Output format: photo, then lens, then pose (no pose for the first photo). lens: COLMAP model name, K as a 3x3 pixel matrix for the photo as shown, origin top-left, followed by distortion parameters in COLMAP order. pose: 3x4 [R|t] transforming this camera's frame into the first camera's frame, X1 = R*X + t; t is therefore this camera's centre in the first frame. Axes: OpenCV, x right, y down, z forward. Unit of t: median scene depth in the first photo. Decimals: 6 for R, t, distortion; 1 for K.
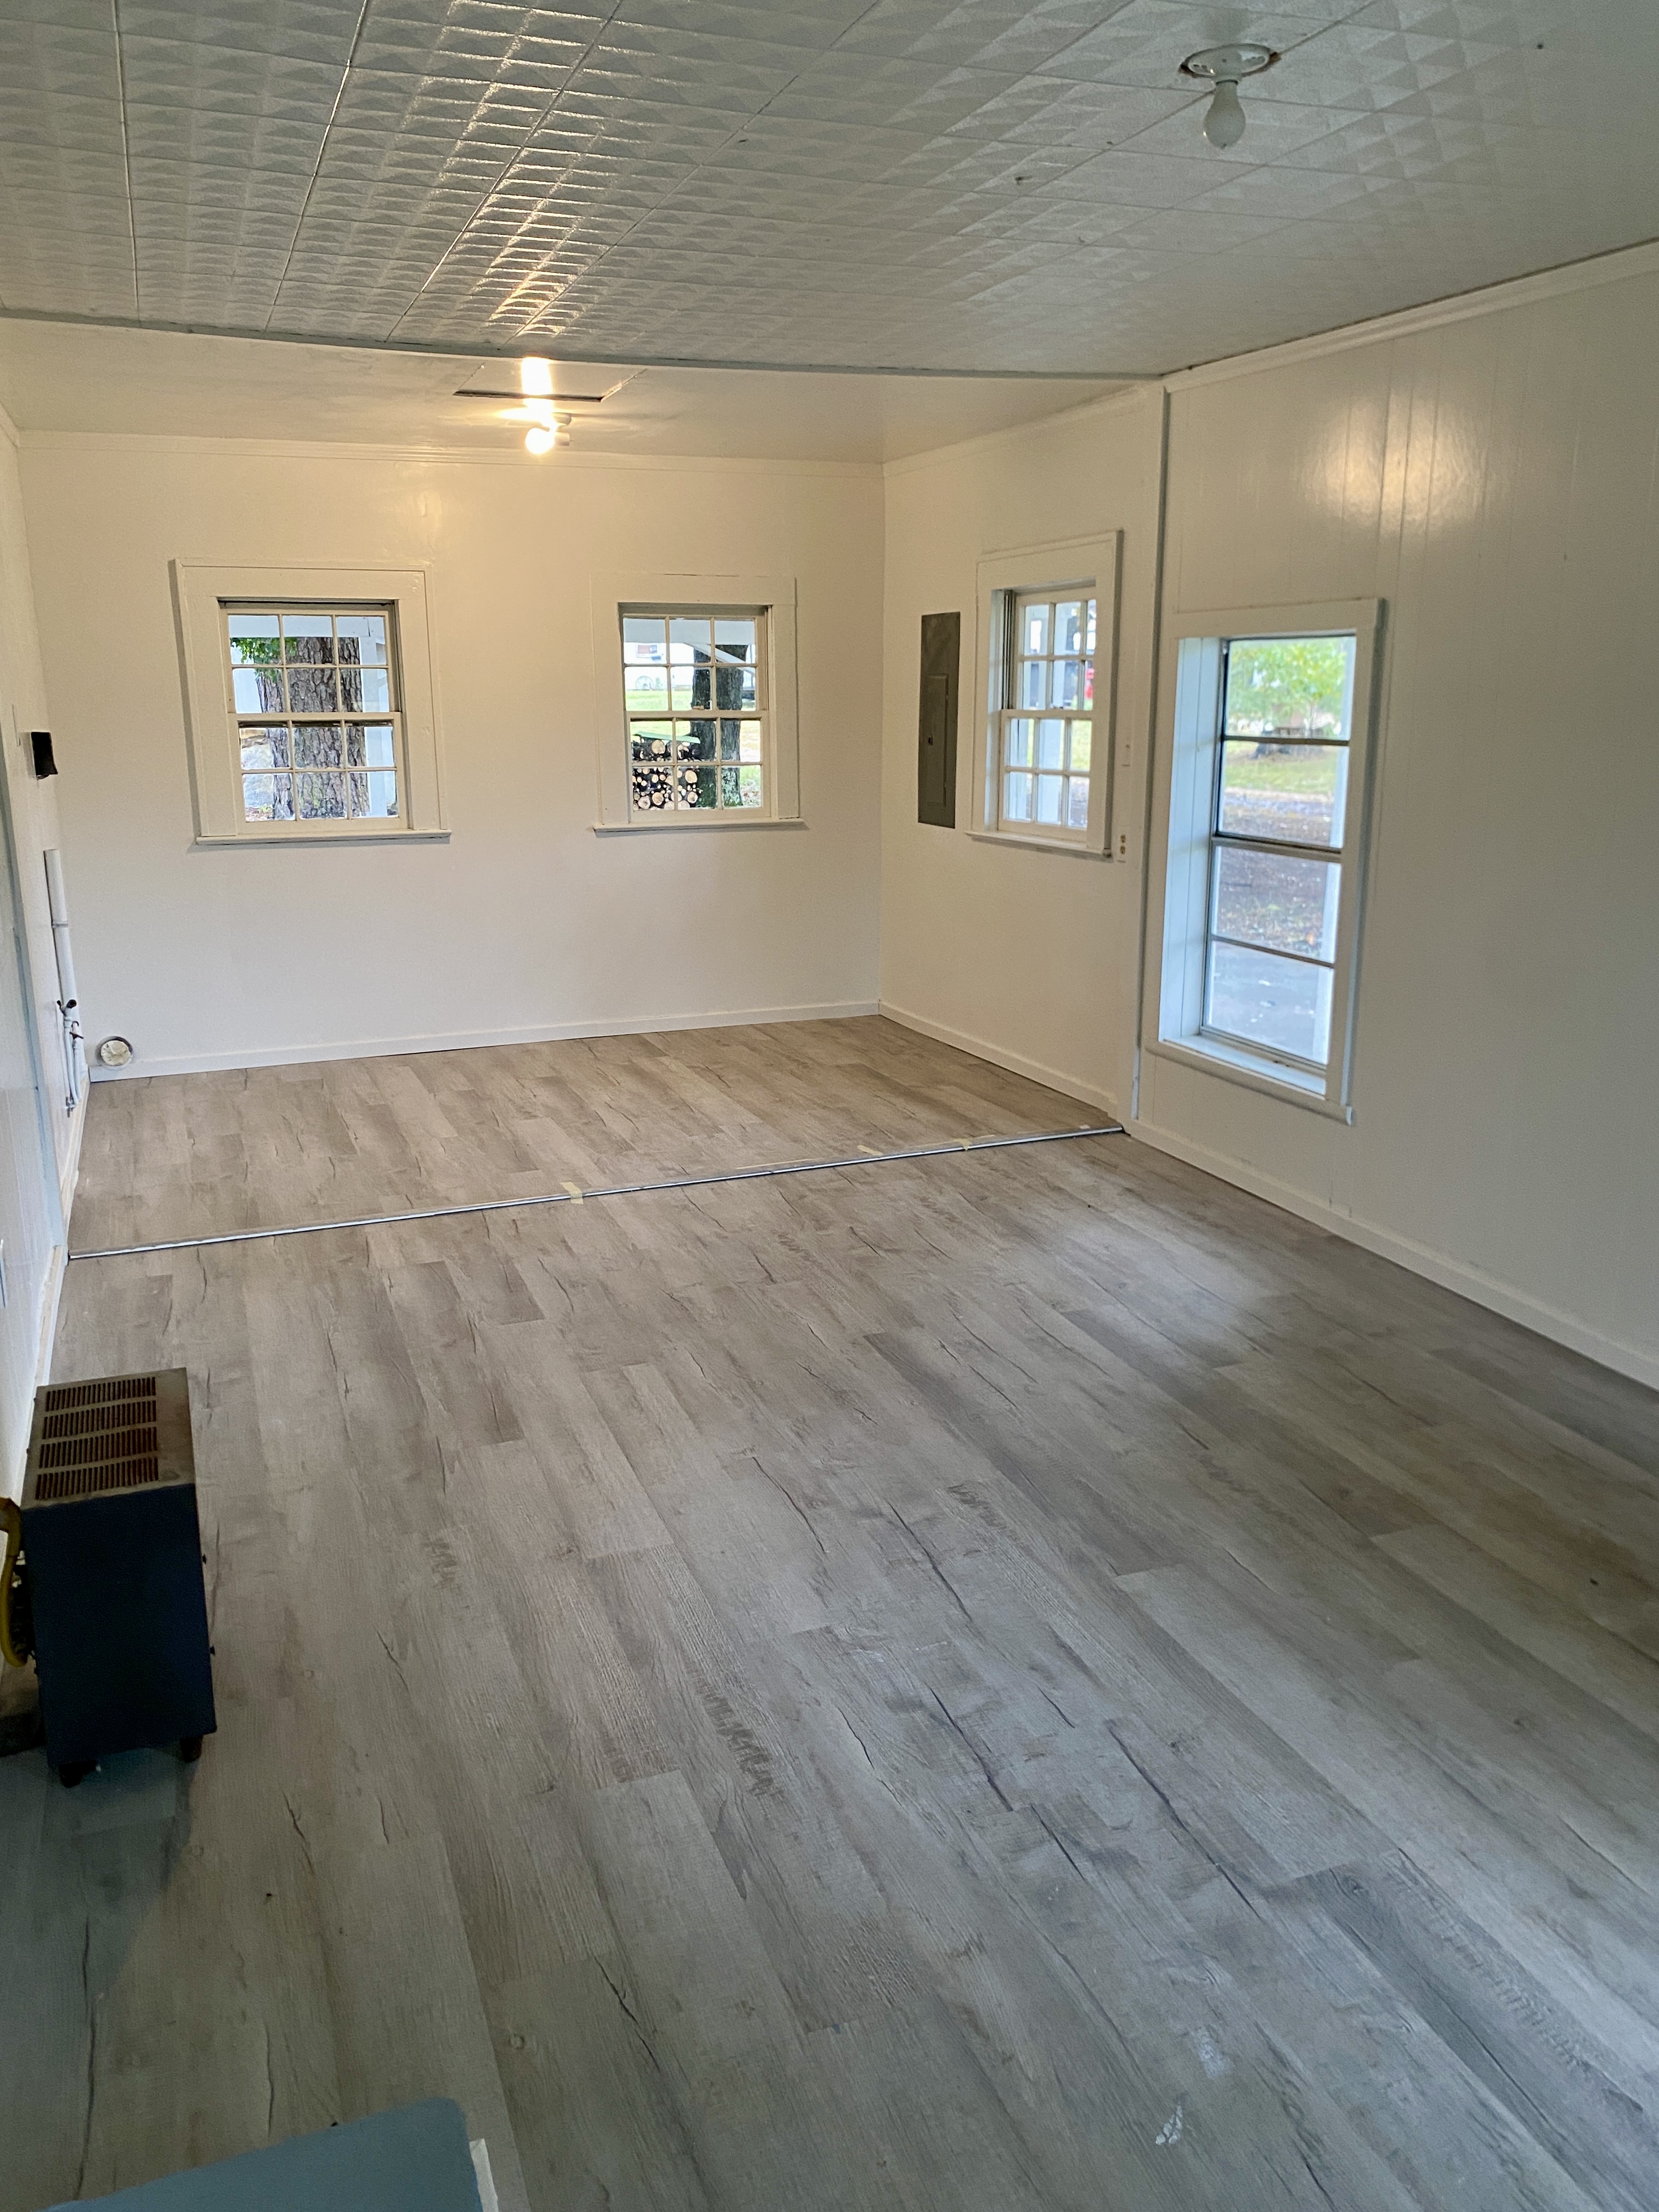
lens RADIAL K [[1703.0, 0, 828.0], [0, 1703.0, 1034.5], [0, 0, 1]] dist [0.011335, -0.007373]
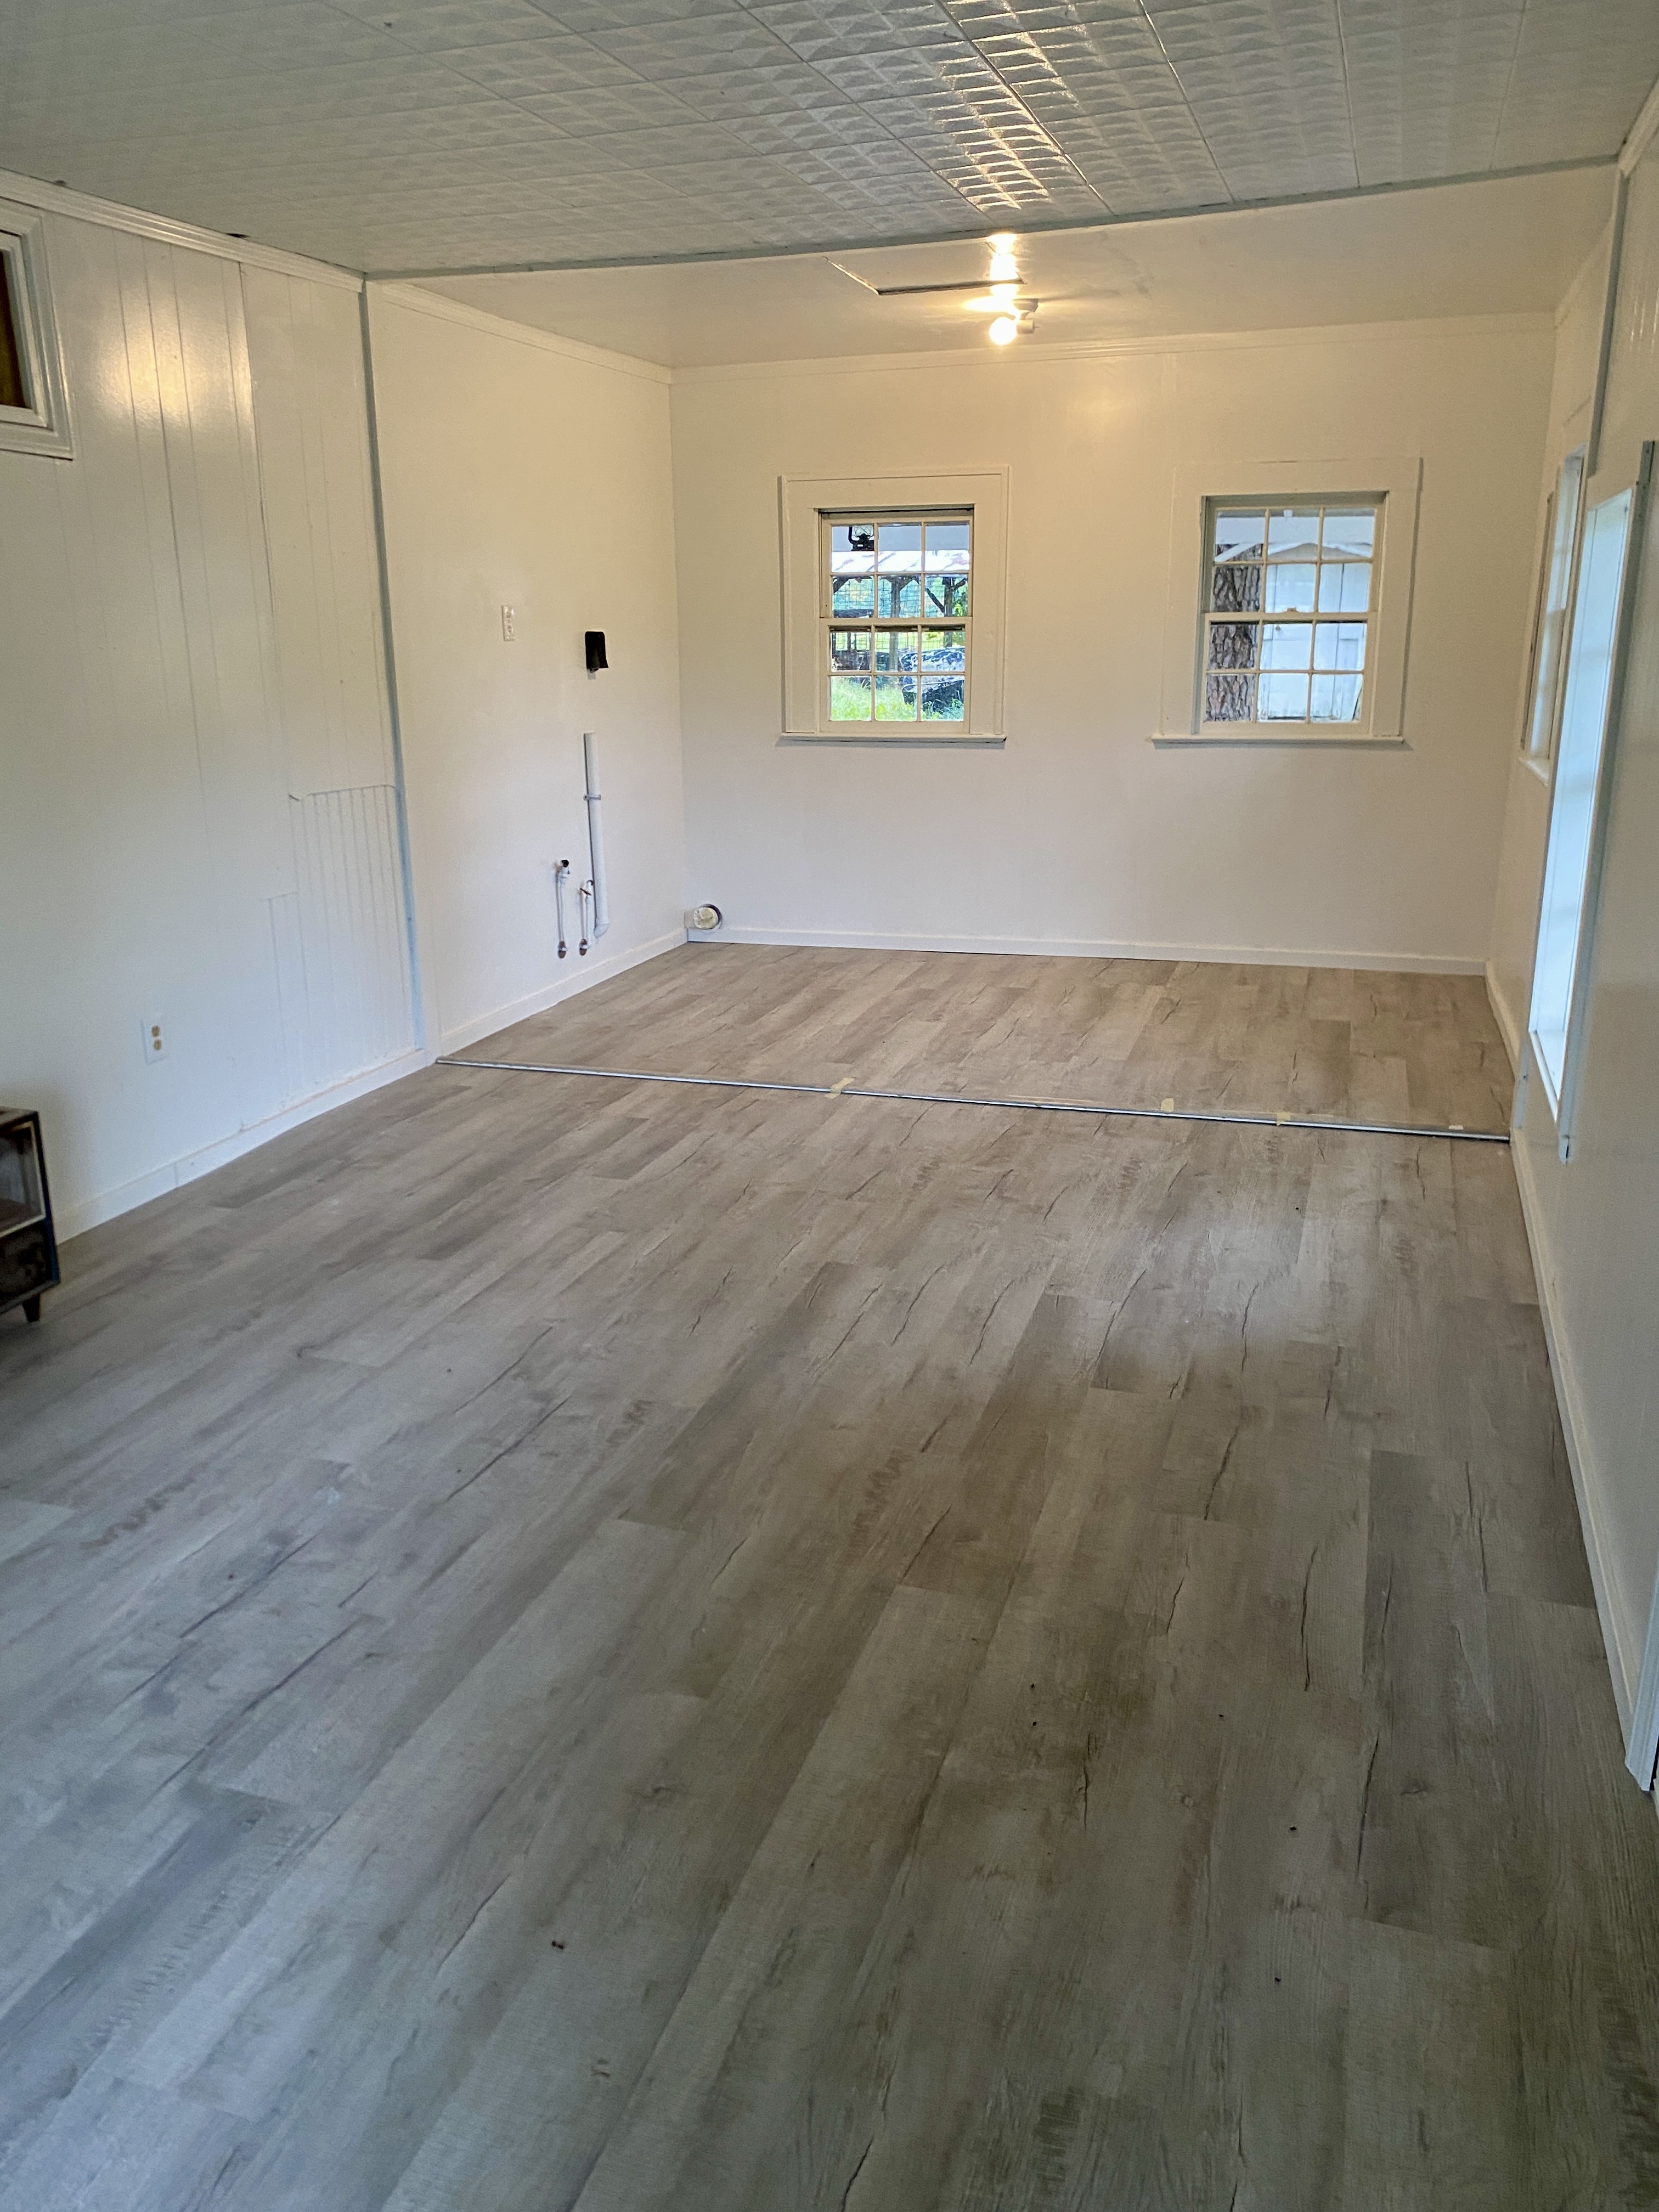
lens RADIAL K [[1662.1, 0, 845.1], [0, 1662.1, 1107.0], [0, 0, 1]] dist [0.012845, -0.012185]
pose [[0.781355, 0.179668, -0.597664, 0.561116], [-0.126320, 0.983372, 0.130475, -0.034107], [0.611168, -0.026450, 0.791058, 0.247199]]
